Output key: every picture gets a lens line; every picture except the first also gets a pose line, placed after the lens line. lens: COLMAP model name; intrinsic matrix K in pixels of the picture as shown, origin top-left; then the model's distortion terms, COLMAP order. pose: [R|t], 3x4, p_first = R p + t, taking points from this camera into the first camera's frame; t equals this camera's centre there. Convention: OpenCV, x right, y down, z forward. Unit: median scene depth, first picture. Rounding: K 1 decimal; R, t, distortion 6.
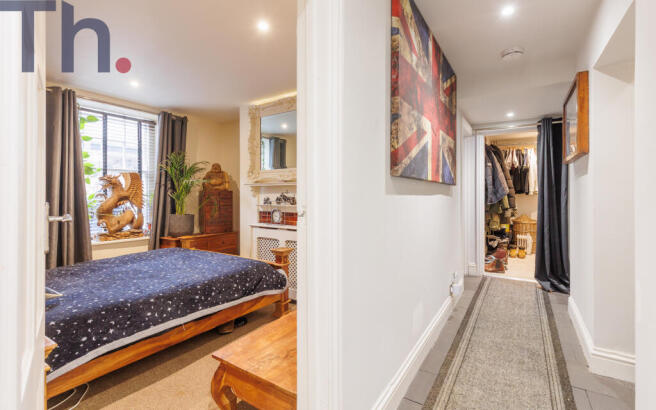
lens RADIAL K [[301.4, 0, 332.2], [0, 301.4, 192.6], [0, 0, 1]] dist [-0.003914, -0.000576]
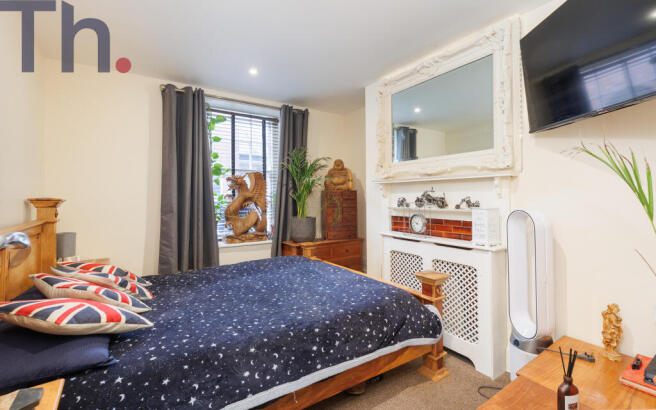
lens RADIAL K [[301.4, 0, 327.8], [0, 301.4, 199.8], [0, 0, 1]] dist [-0.003914, -0.000576]
pose [[0.920414, -0.000607, -0.390945, -0.098110], [0.008058, 0.999816, 0.017418, 0.006586], [0.390862, -0.019182, 0.920249, 0.245824]]
